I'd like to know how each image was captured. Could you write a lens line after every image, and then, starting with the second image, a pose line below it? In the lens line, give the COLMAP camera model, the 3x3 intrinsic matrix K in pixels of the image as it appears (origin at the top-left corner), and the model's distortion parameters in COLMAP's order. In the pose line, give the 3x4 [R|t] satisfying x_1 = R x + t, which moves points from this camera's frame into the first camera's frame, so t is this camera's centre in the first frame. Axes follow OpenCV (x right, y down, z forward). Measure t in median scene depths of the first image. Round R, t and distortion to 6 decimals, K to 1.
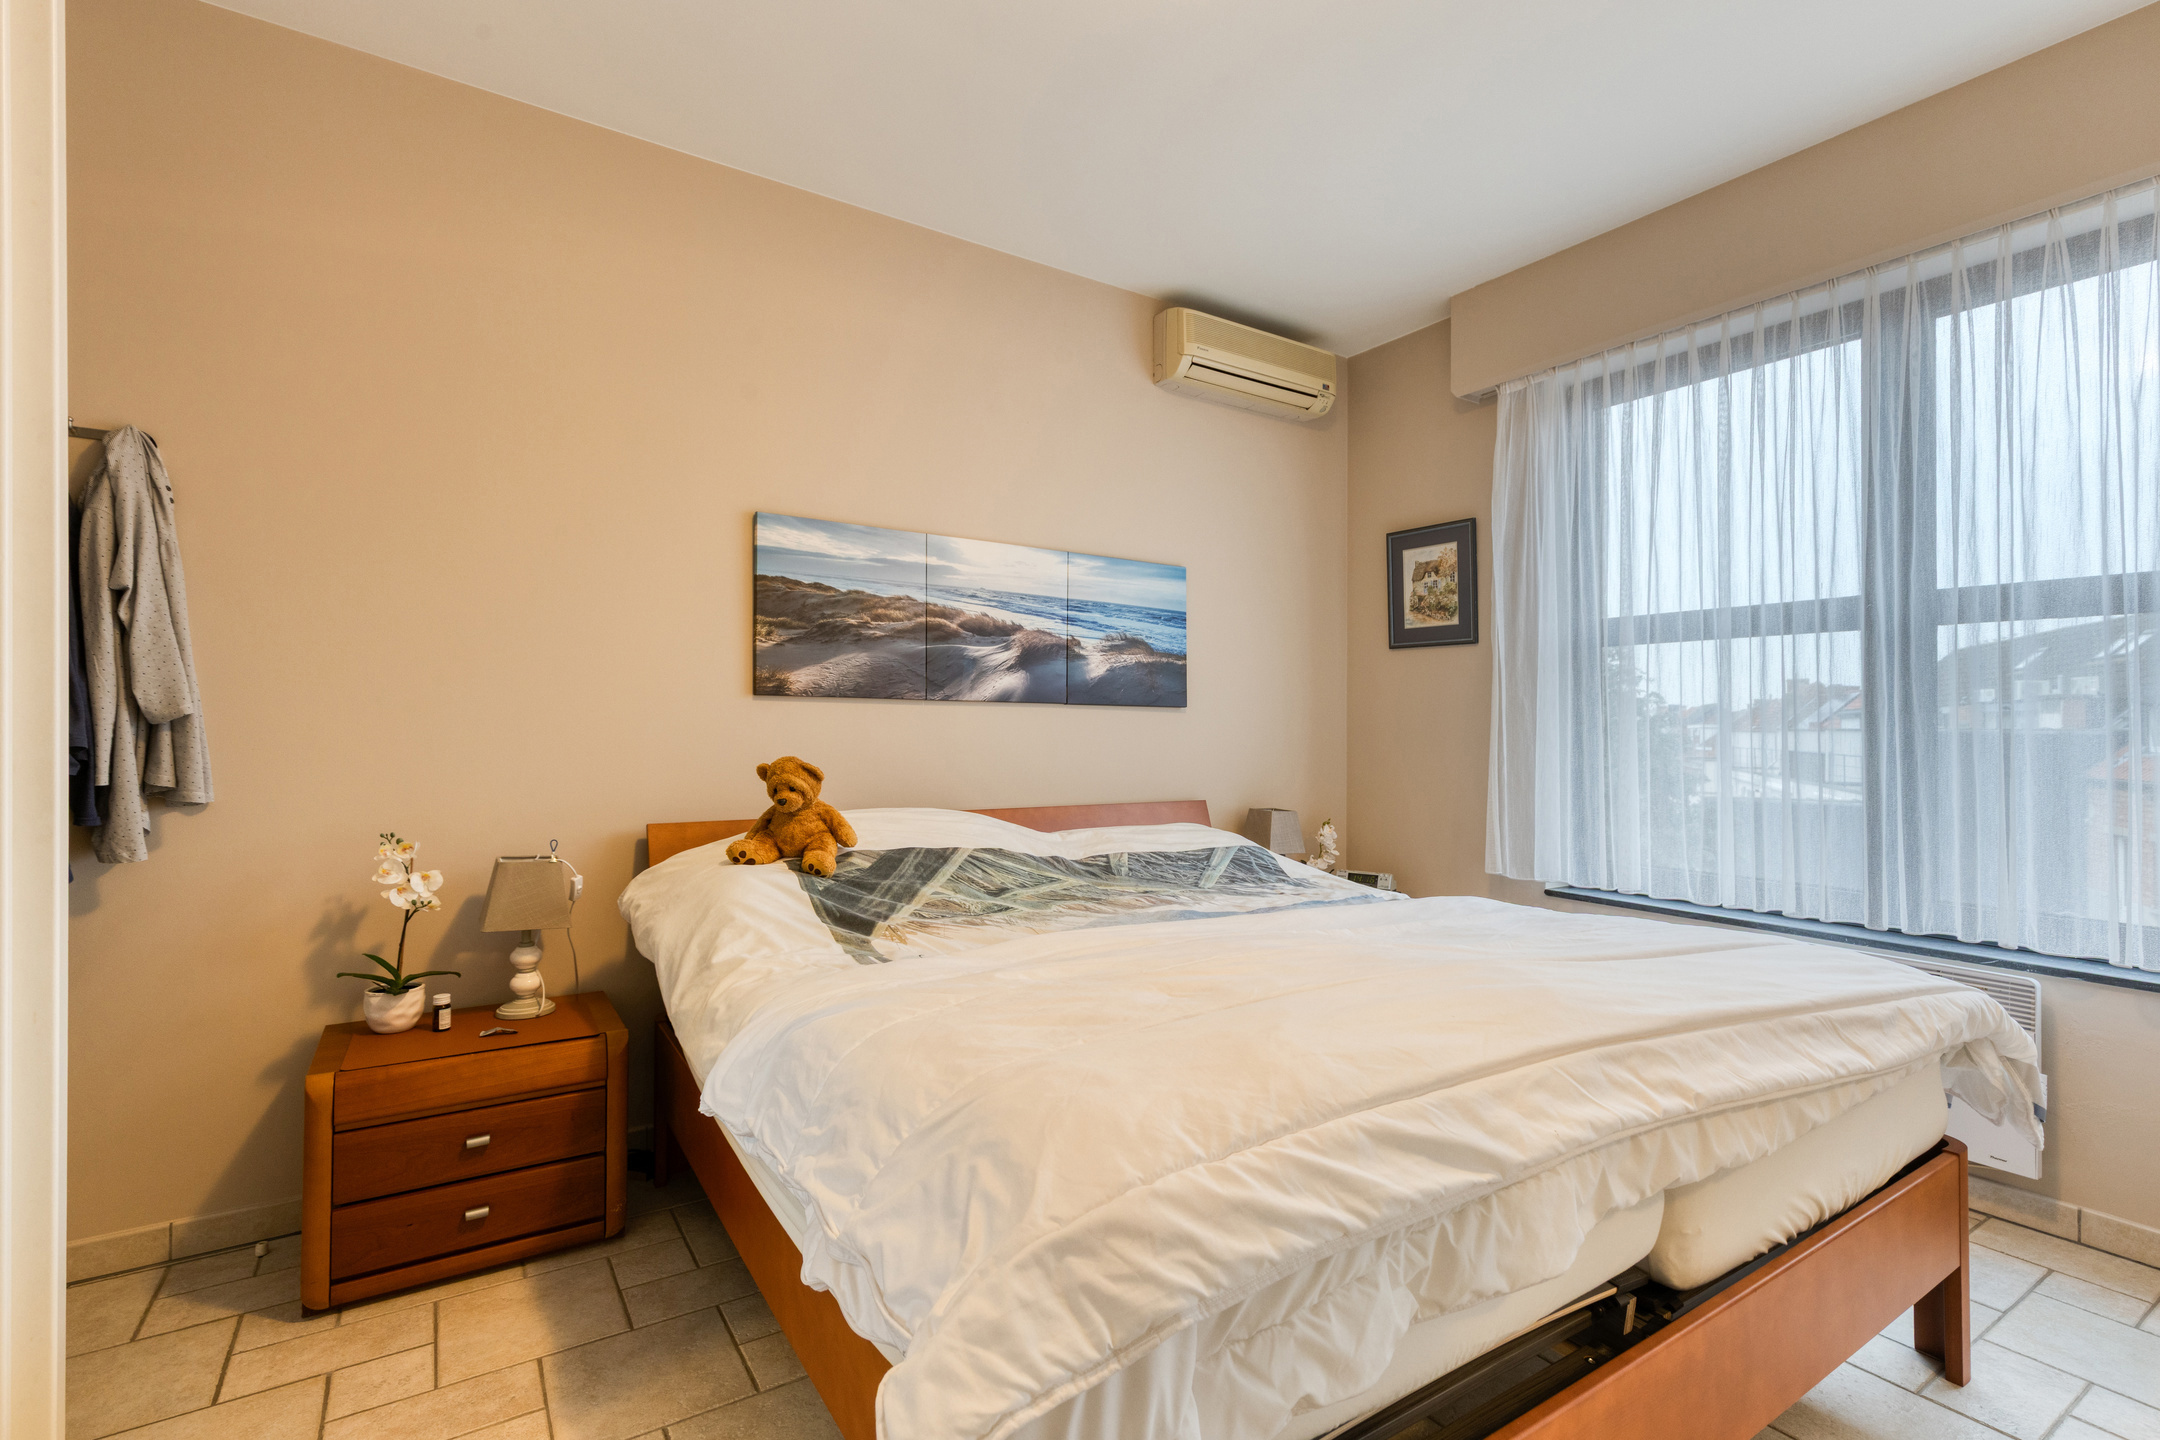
lens RADIAL K [[992.0, 0, 1078.9], [0, 992.0, 747.7], [0, 0, 1]] dist [0.001317, 0.000181]
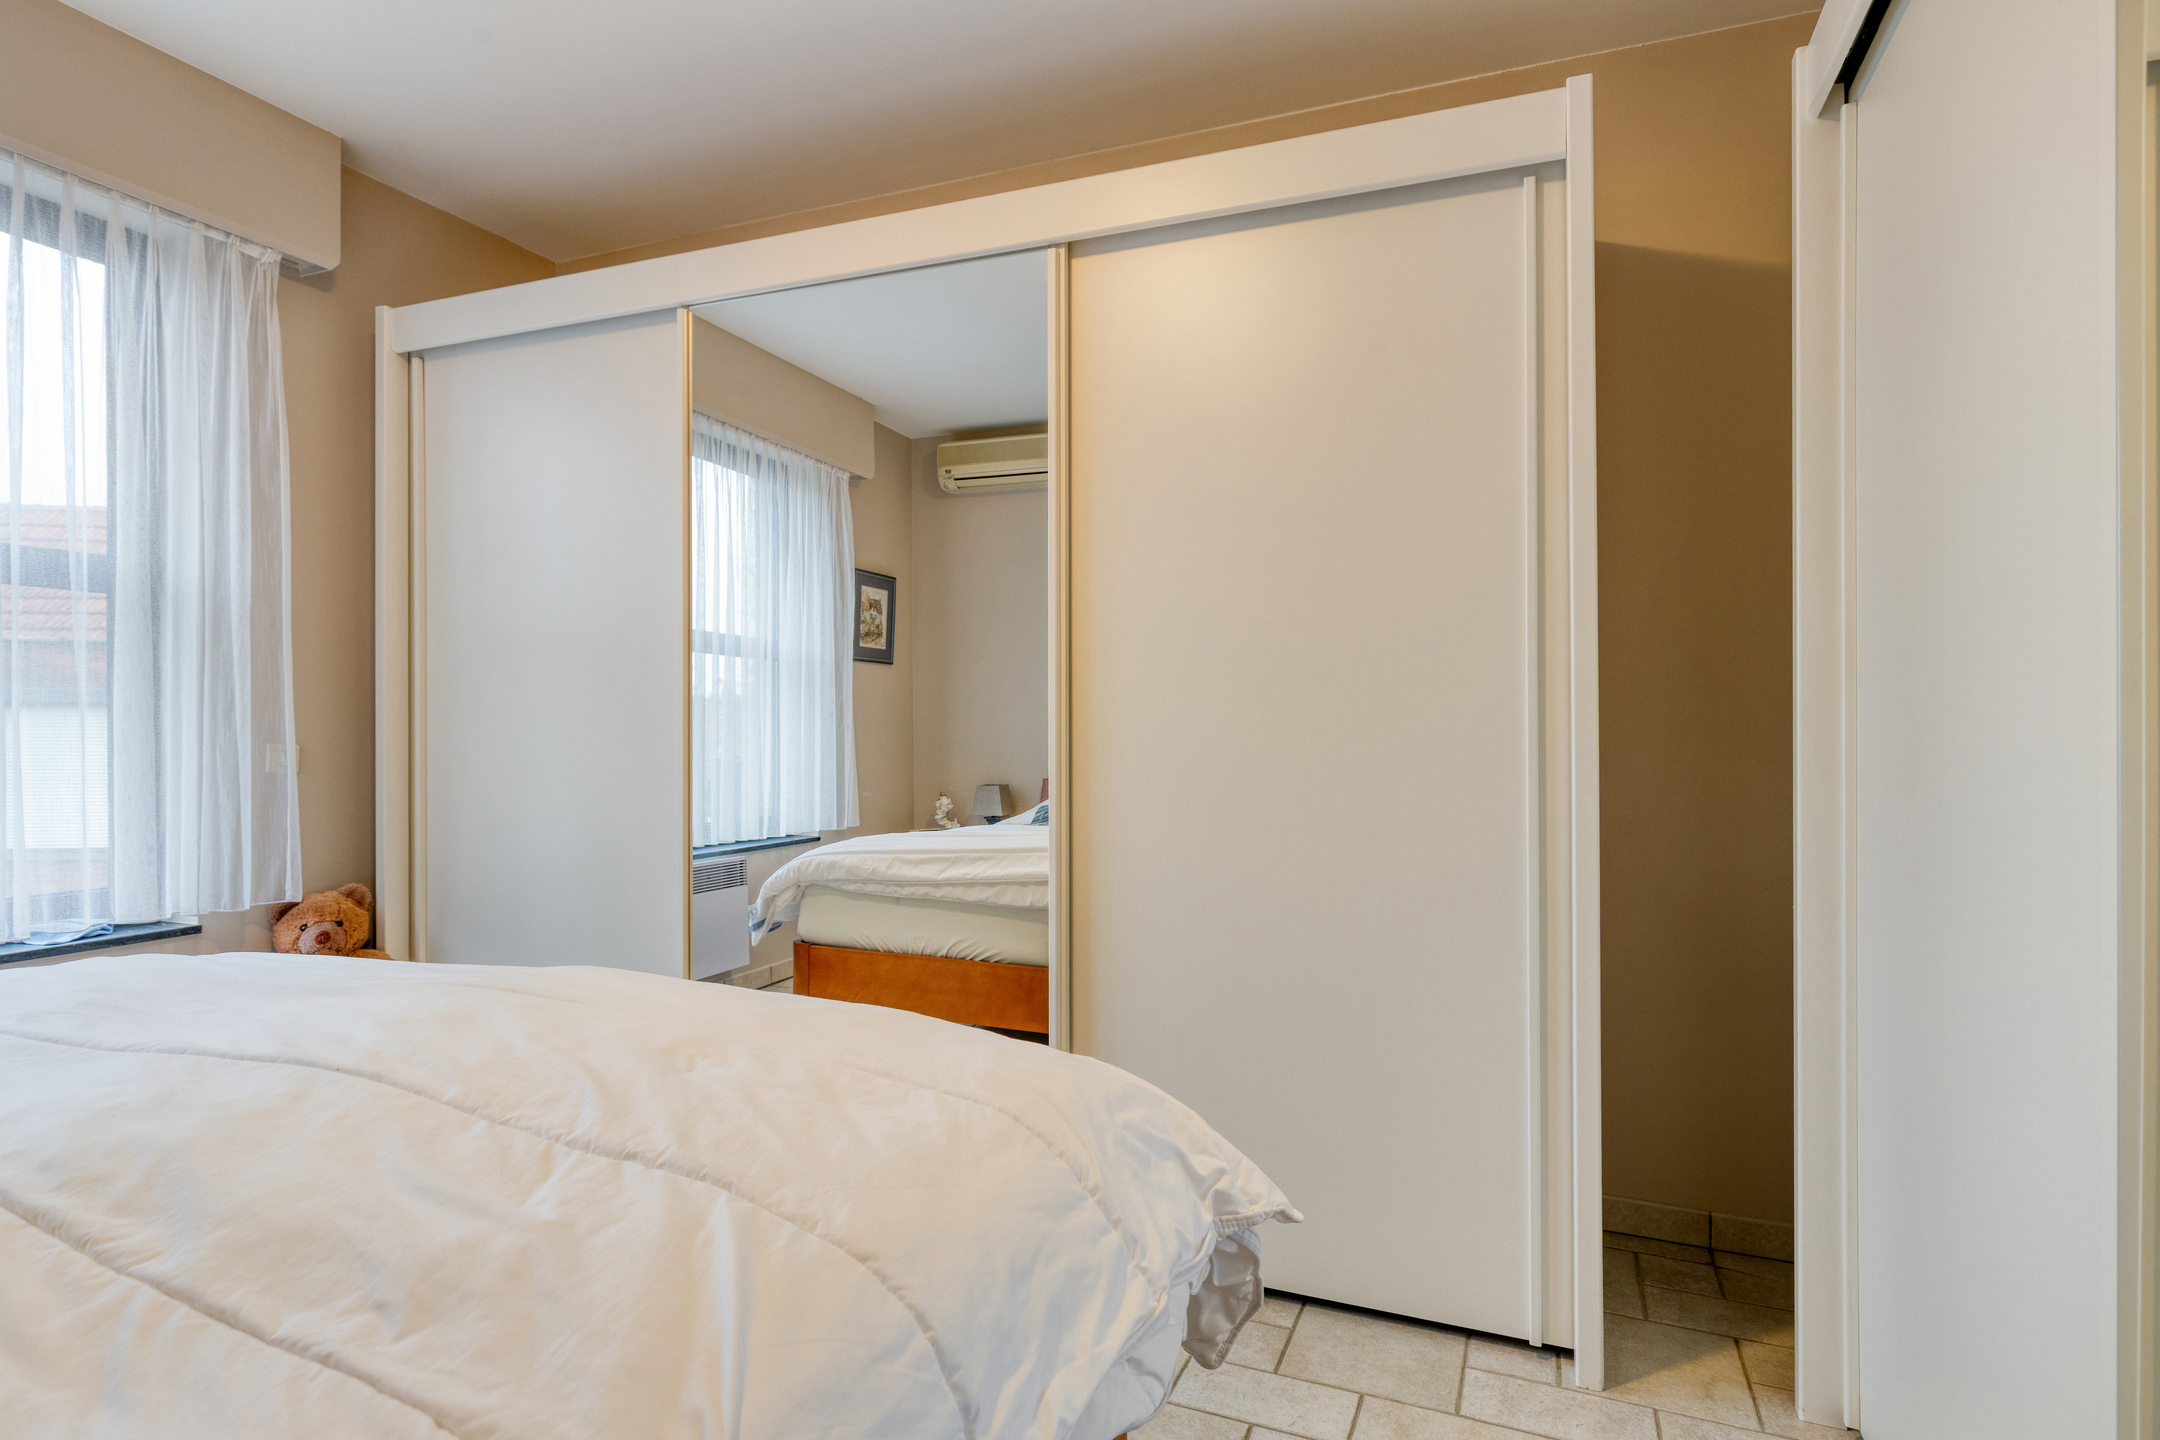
lens RADIAL K [[1132.2, 0, 1078.3], [0, 1132.2, 678.8], [0, 0, 1]] dist [-0.000509, -0.000099]
pose [[-0.559528, 0.001784, 0.828810, -1.034201], [-0.002716, 0.999988, -0.003986, -0.074338], [-0.828807, -0.004482, -0.559516, 1.593503]]
